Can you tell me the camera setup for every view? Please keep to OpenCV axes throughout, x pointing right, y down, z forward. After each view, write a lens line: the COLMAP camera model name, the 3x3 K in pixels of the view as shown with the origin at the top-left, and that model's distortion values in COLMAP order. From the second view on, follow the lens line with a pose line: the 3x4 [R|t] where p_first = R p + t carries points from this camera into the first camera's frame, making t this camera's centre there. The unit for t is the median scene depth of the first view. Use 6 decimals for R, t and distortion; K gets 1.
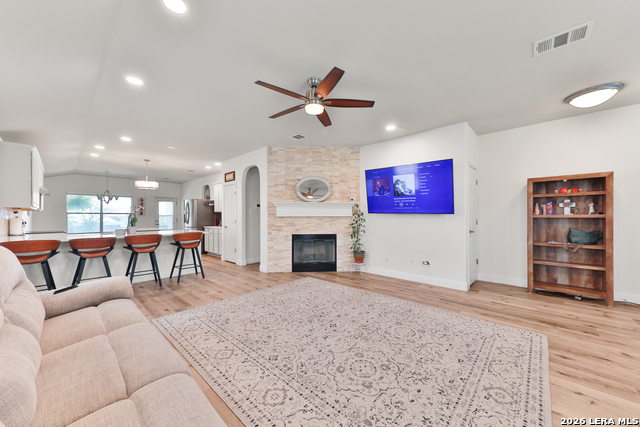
lens RADIAL K [[232.5, 0, 320.0], [0, 232.5, 213.5], [0, 0, 1]] dist [0.021879, 0.000022]
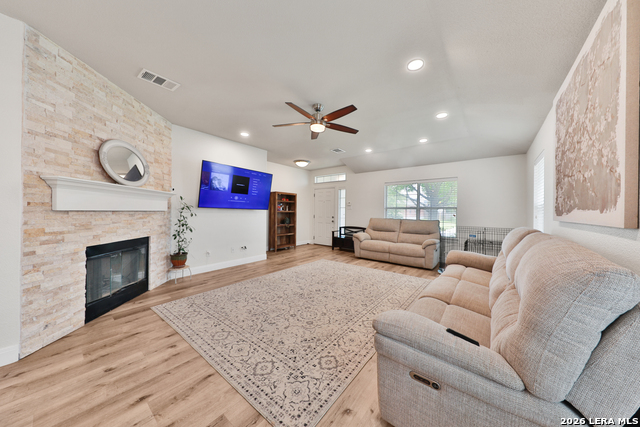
lens RADIAL K [[218.7, 0, 320.0], [0, 218.7, 213.5], [0, 0, 1]] dist [-0.000504, -0.000053]
pose [[-0.079907, -0.005907, 0.996785, -0.692494], [-0.018372, 0.999821, 0.004452, 0.009478], [-0.996633, -0.017957, -0.080001, 0.617104]]
